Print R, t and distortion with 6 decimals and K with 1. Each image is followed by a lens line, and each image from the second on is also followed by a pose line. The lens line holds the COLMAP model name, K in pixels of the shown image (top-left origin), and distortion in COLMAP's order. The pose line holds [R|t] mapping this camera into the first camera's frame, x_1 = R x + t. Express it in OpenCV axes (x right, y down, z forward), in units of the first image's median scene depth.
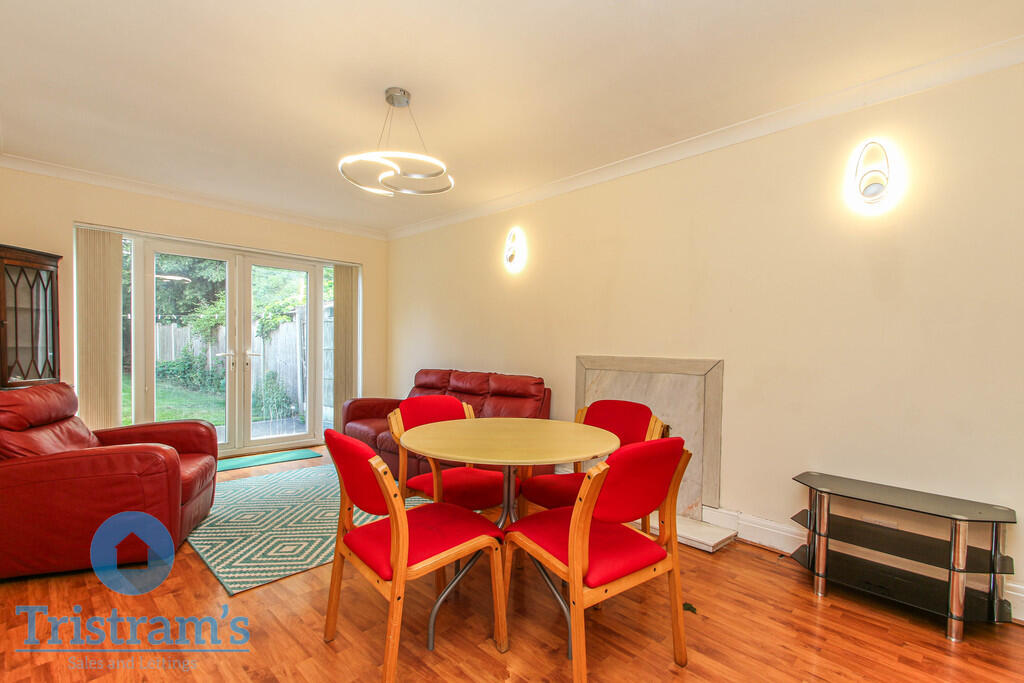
lens RADIAL K [[471.0, 0, 517.1], [0, 471.0, 349.0], [0, 0, 1]] dist [0.000774, 0.000124]
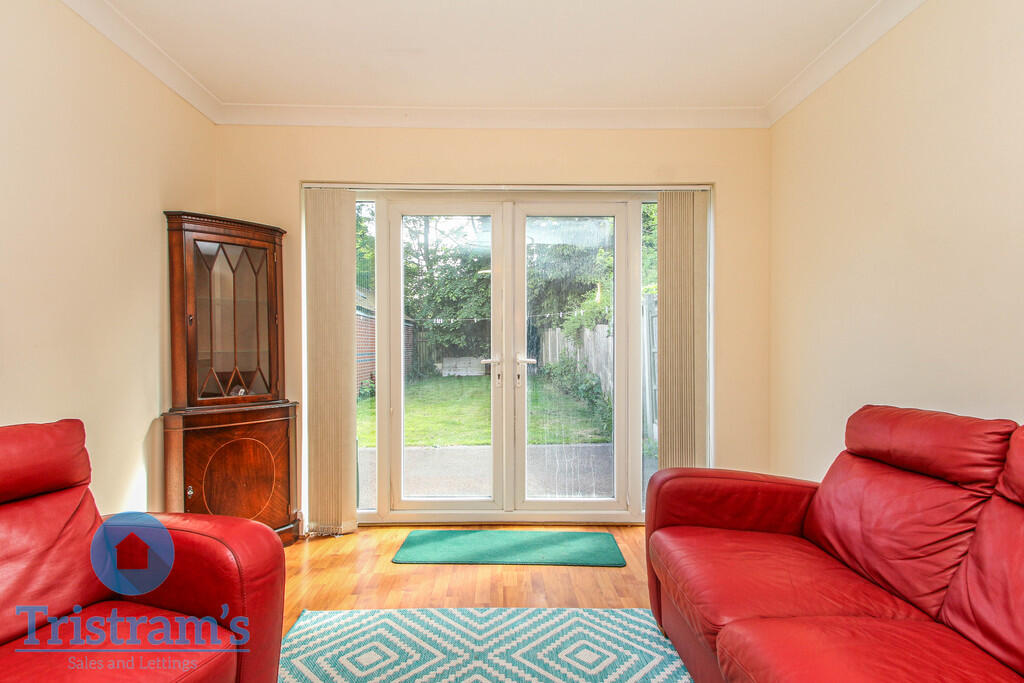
lens RADIAL K [[471.0, 0, 517.1], [0, 471.0, 349.0], [0, 0, 1]] dist [0.000774, 0.000124]
pose [[0.703675, -0.012388, -0.710414, -0.141230], [0.009056, 0.999923, -0.008466, 0.002134], [0.710465, -0.000476, 0.703733, 0.581448]]
